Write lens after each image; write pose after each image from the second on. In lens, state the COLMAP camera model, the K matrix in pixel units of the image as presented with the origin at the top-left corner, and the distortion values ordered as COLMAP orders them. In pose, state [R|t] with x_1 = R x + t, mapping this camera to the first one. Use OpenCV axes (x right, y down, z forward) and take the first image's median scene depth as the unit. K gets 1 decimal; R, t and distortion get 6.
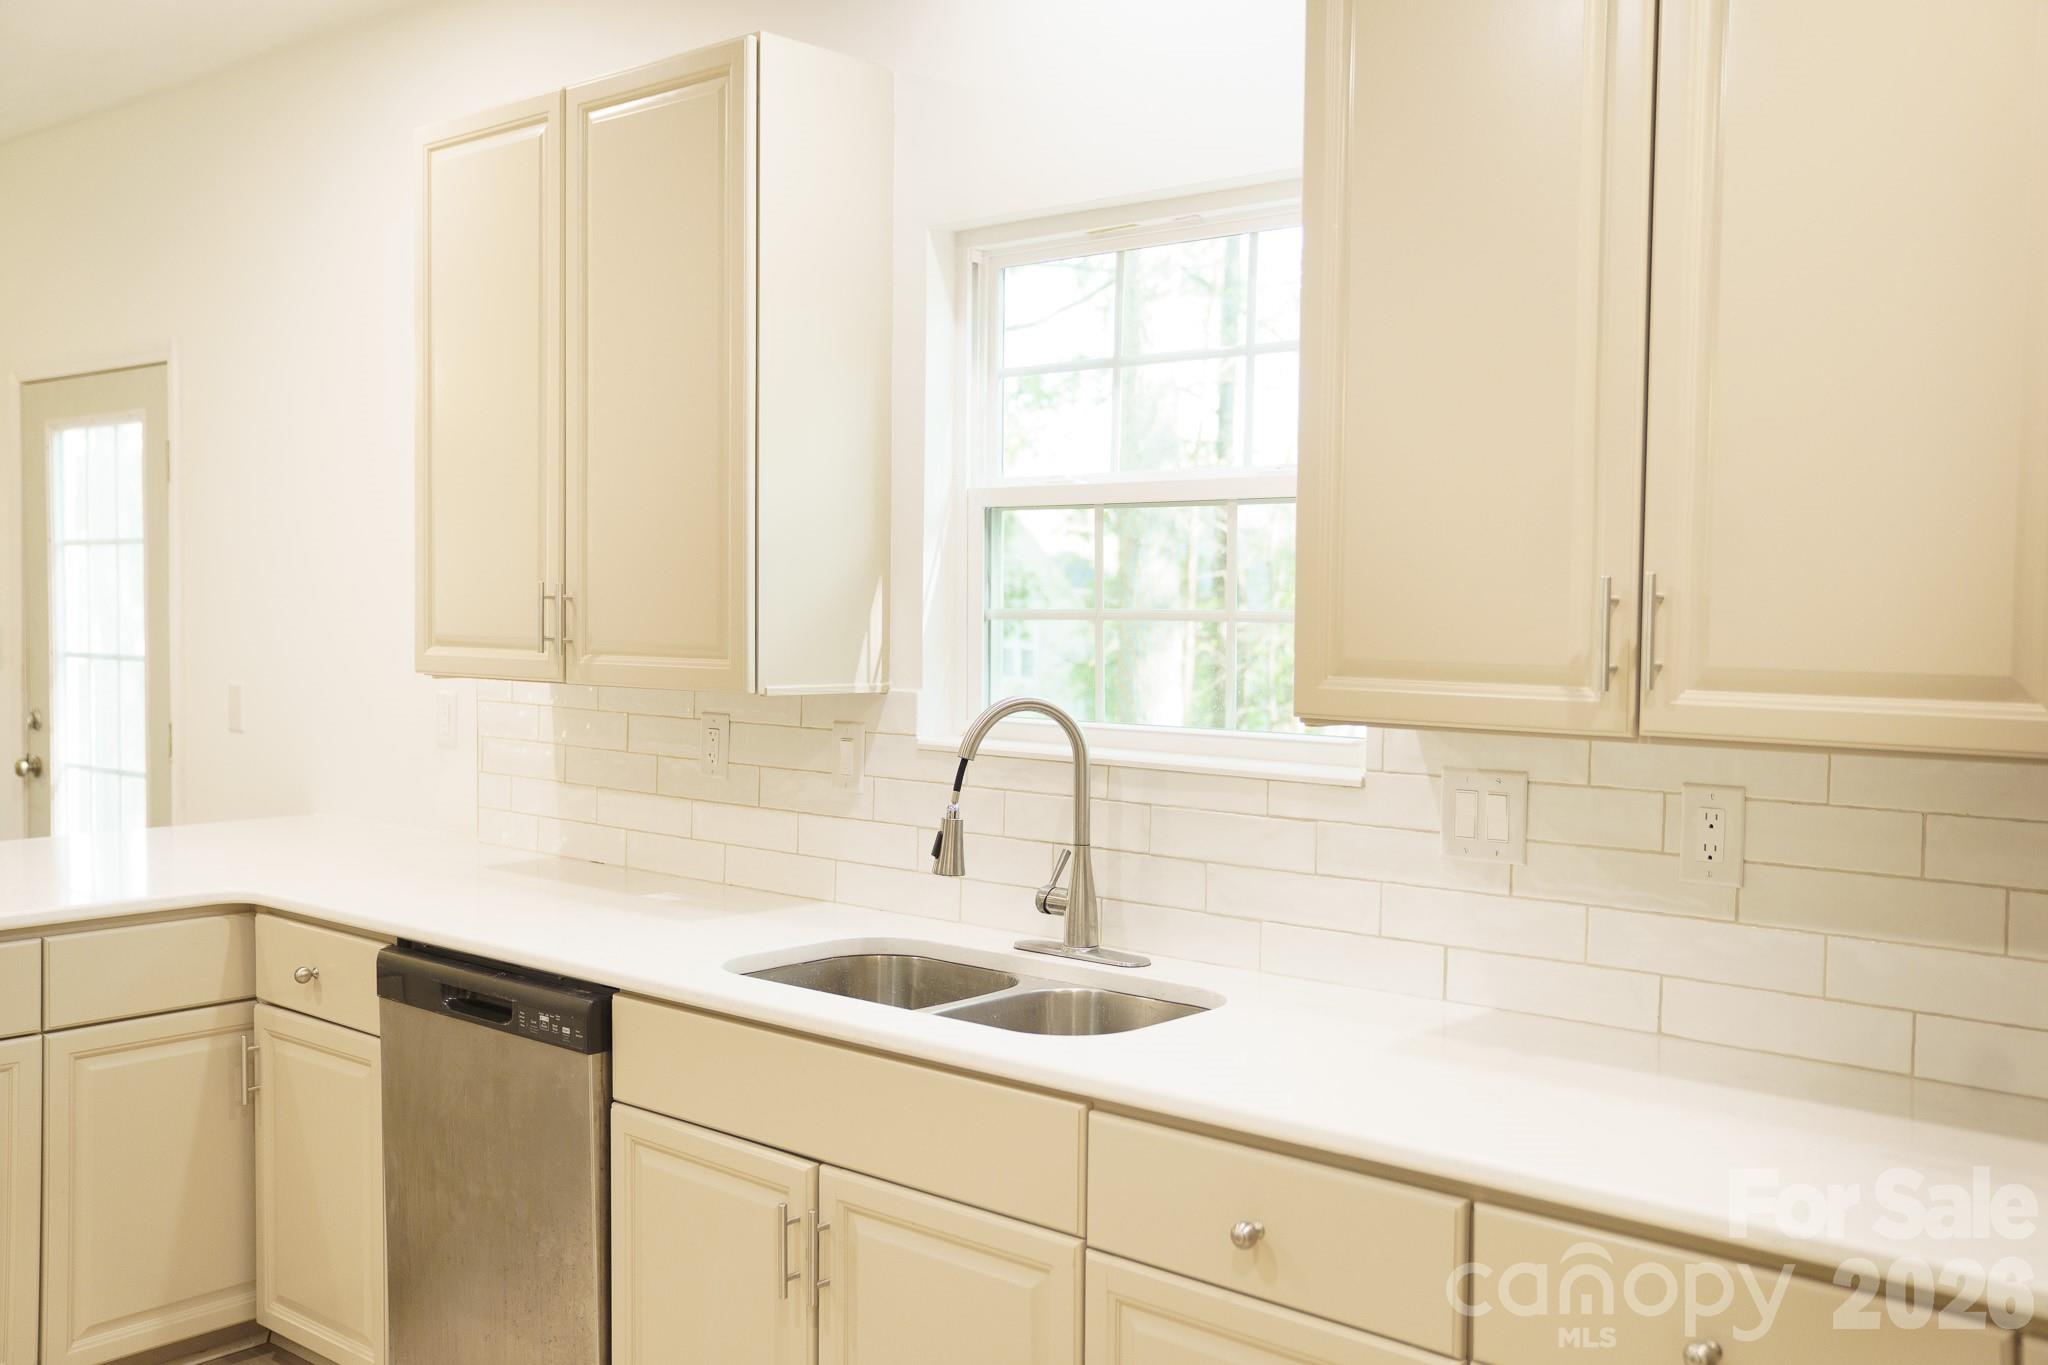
lens RADIAL K [[2003.6, 0, 1024.0], [0, 2003.6, 682.5], [0, 0, 1]] dist [-0.070317, 0.319917]
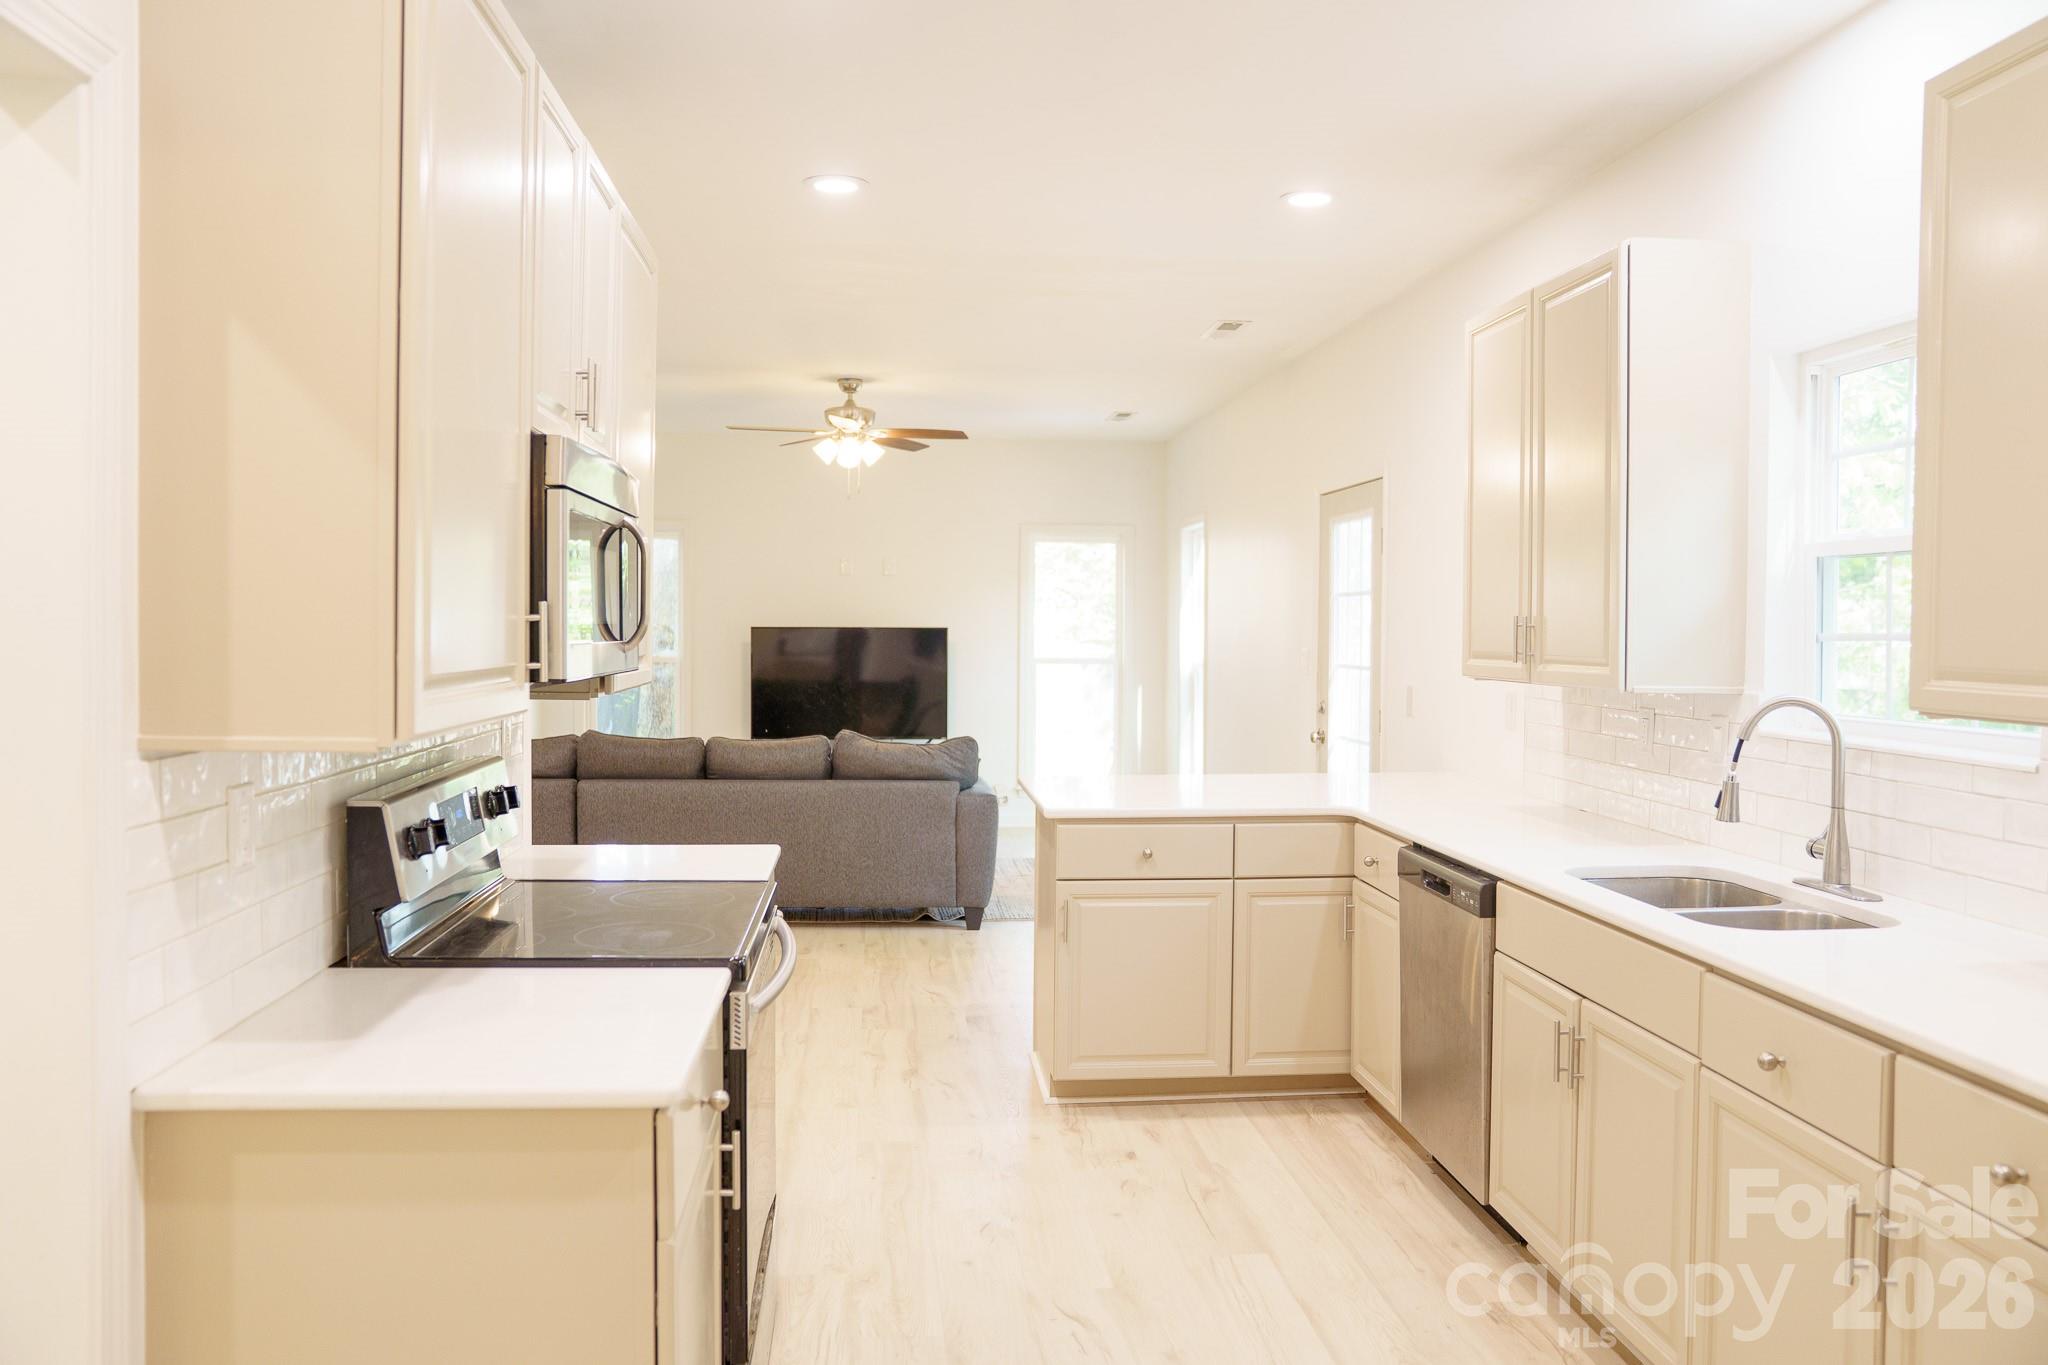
lens RADIAL K [[1602.5, 0, 1024.0], [0, 1602.5, 682.5], [0, 0, 1]] dist [-0.005038, -0.001131]
pose [[0.734026, 0.019936, -0.678828, 0.350409], [-0.028135, 0.999604, -0.001065, 0.013468], [0.678538, 0.019881, 0.734296, -0.156562]]
